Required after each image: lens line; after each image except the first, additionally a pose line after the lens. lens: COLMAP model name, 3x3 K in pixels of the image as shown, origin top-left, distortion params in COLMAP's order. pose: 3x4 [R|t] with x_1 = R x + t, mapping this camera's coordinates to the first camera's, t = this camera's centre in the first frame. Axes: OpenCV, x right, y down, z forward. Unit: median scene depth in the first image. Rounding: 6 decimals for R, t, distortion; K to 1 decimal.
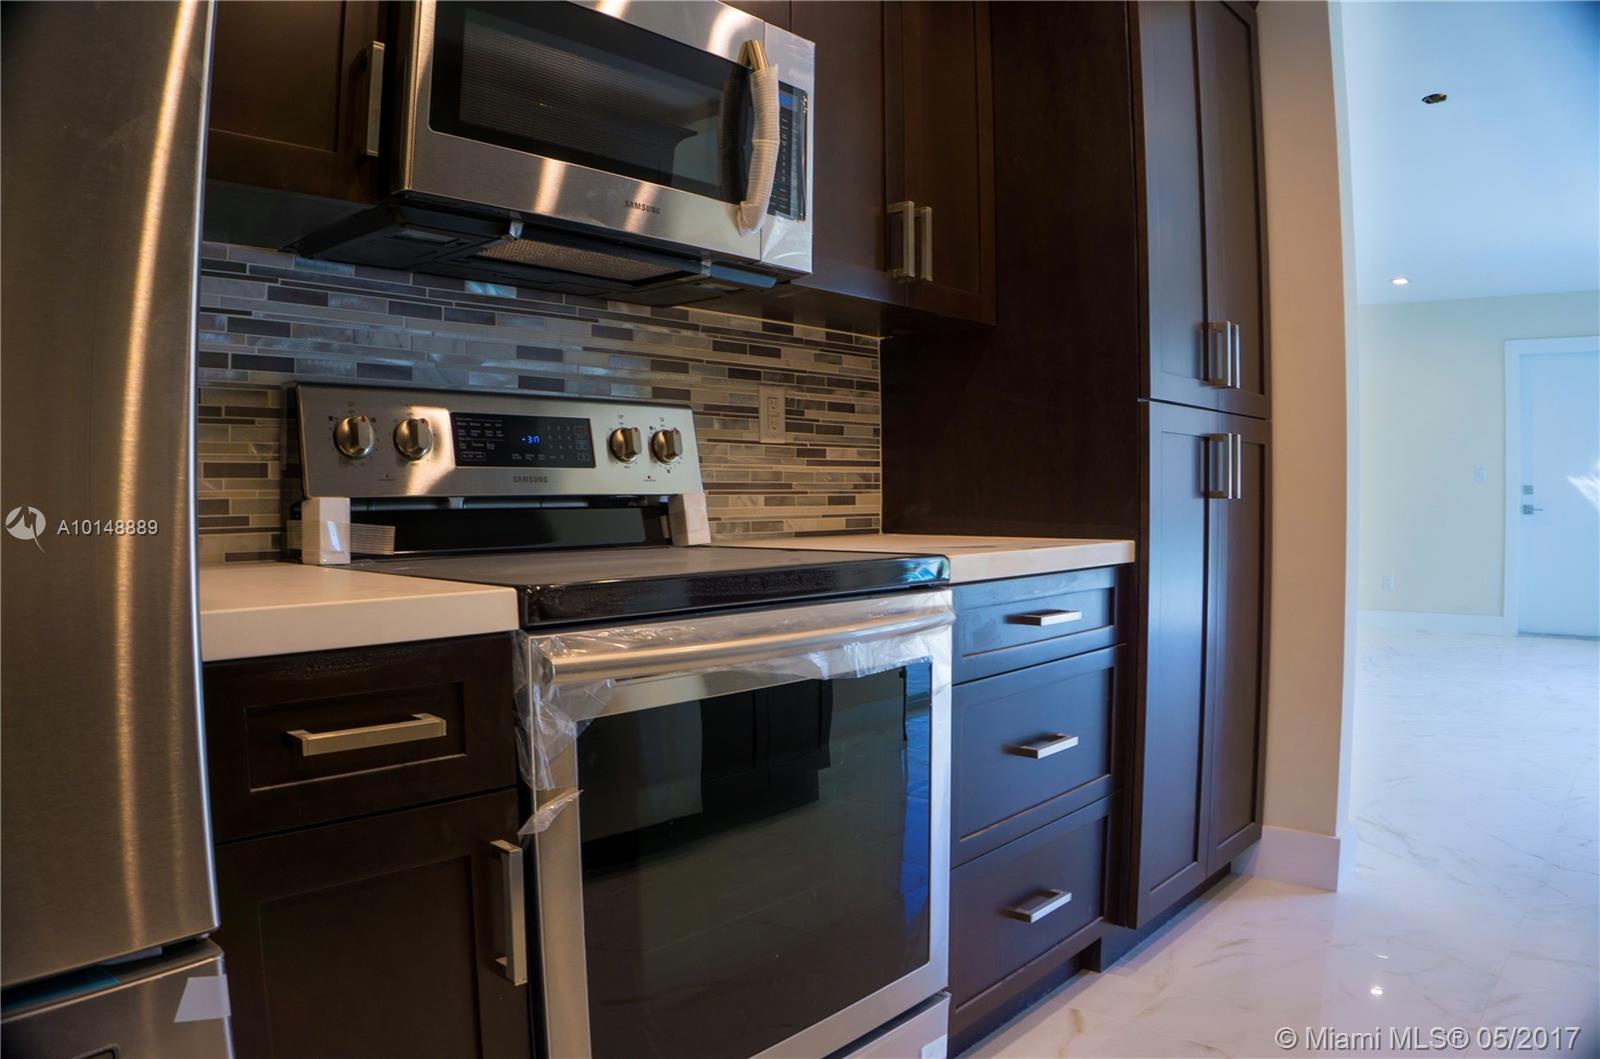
lens RADIAL K [[1113.8, 0, 800.8], [0, 1113.8, 500.8], [0, 0, 1]] dist [-0.221886, 0.116403]
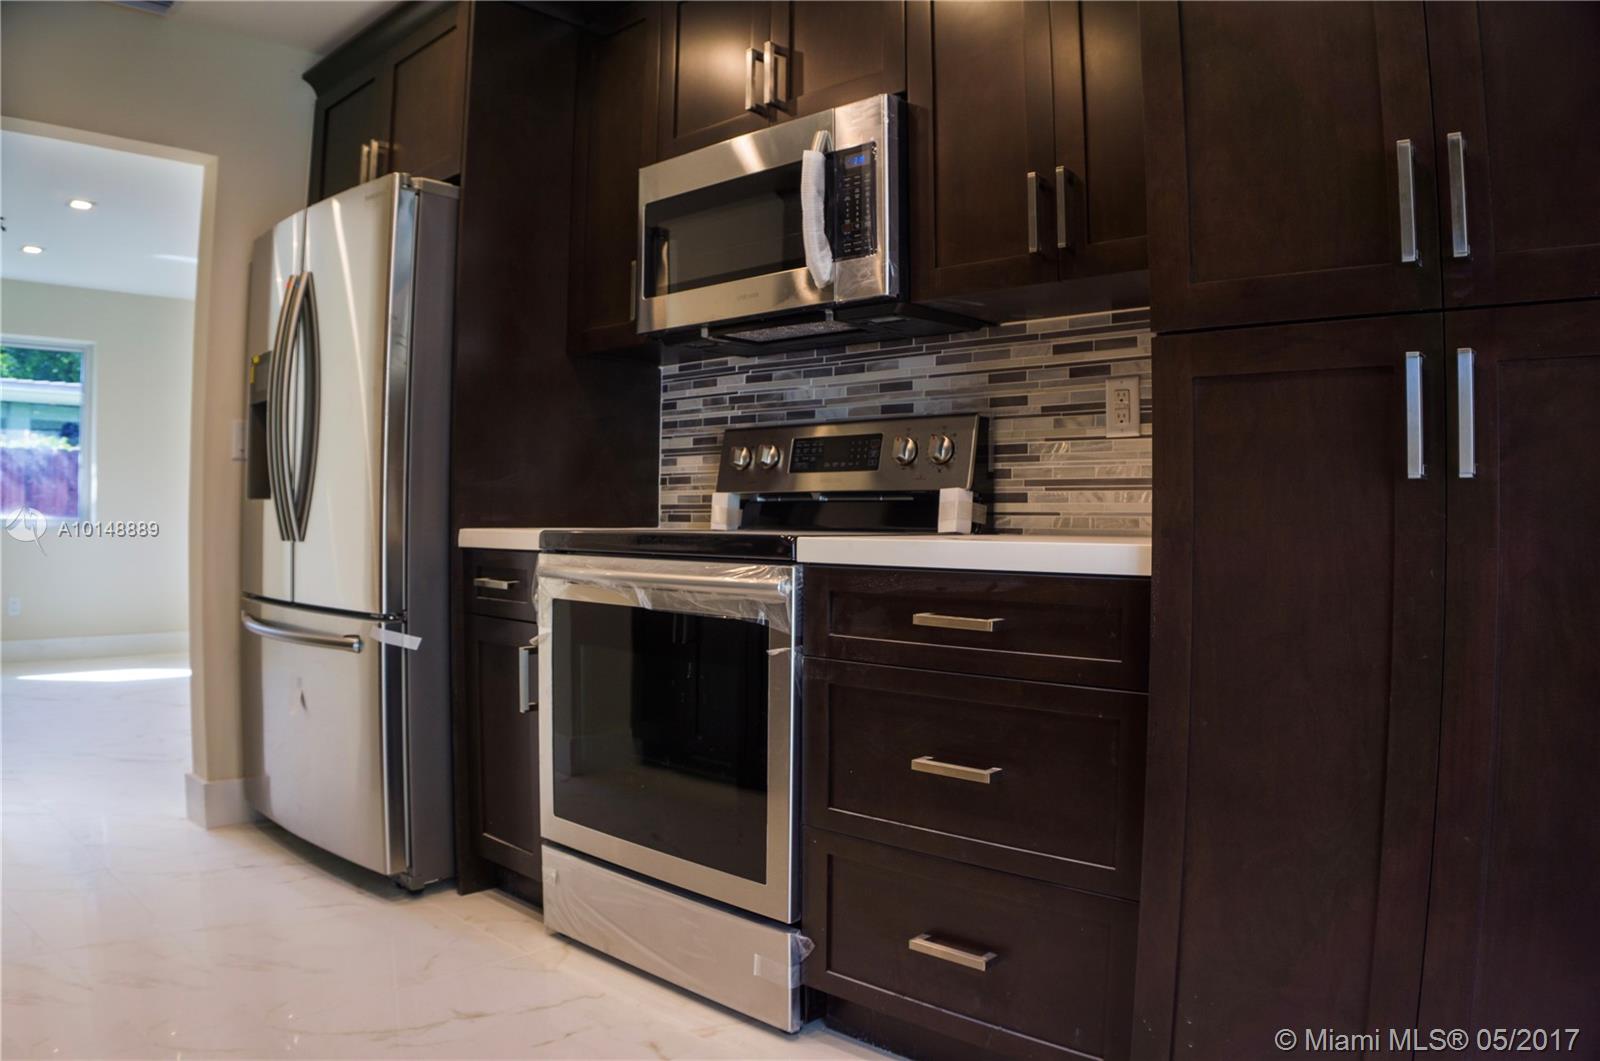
lens RADIAL K [[1113.8, 0, 800.8], [0, 1113.8, 501.8], [0, 0, 1]] dist [-0.221886, 0.116403]
pose [[0.016047, -0.006375, -0.999851, 1.081194], [-0.013529, 0.999887, -0.006592, 0.016800], [0.999780, 0.013633, 0.015959, 0.834475]]
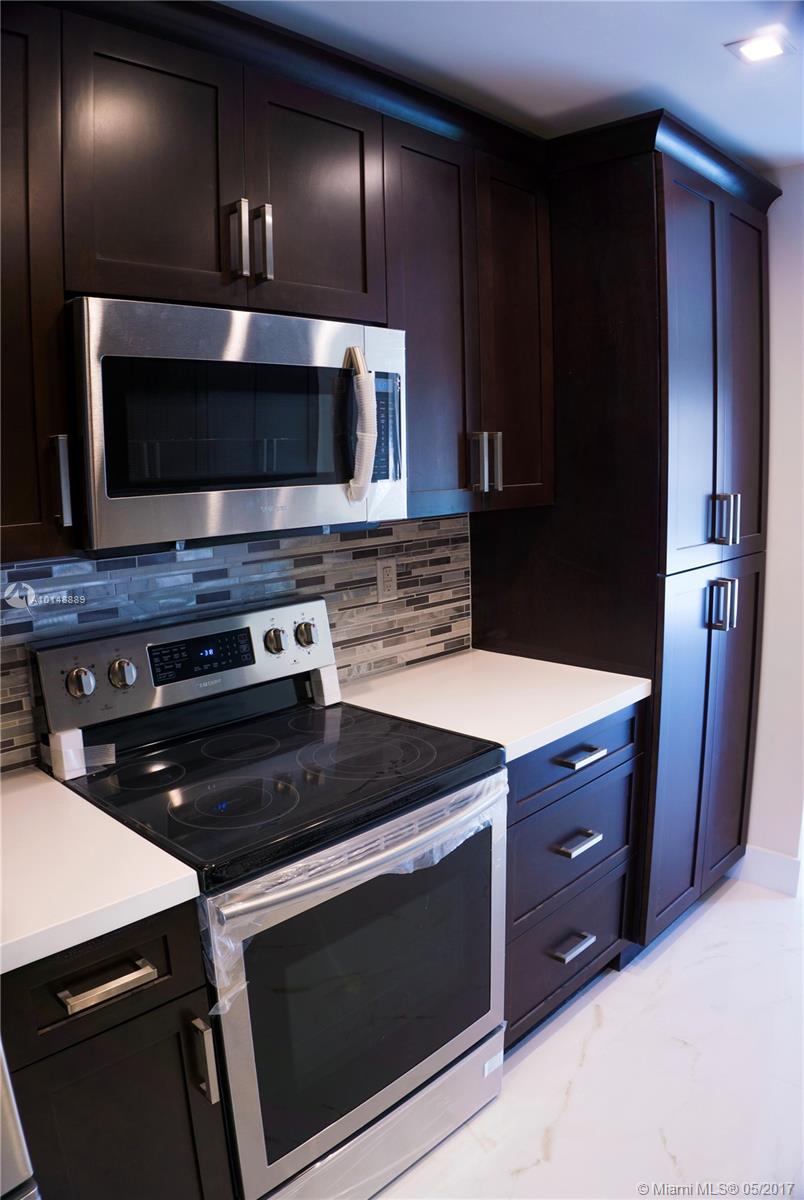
lens RADIAL K [[840.4, 0, 405.4], [0, 840.4, 587.1], [0, 0, 1]] dist [-0.234626, 0.158353]
pose [[0.998976, -0.019966, -0.040604, 0.045091], [0.025755, 0.988735, 0.147446, -0.258131], [0.037202, -0.148341, 0.988236, -0.014845]]
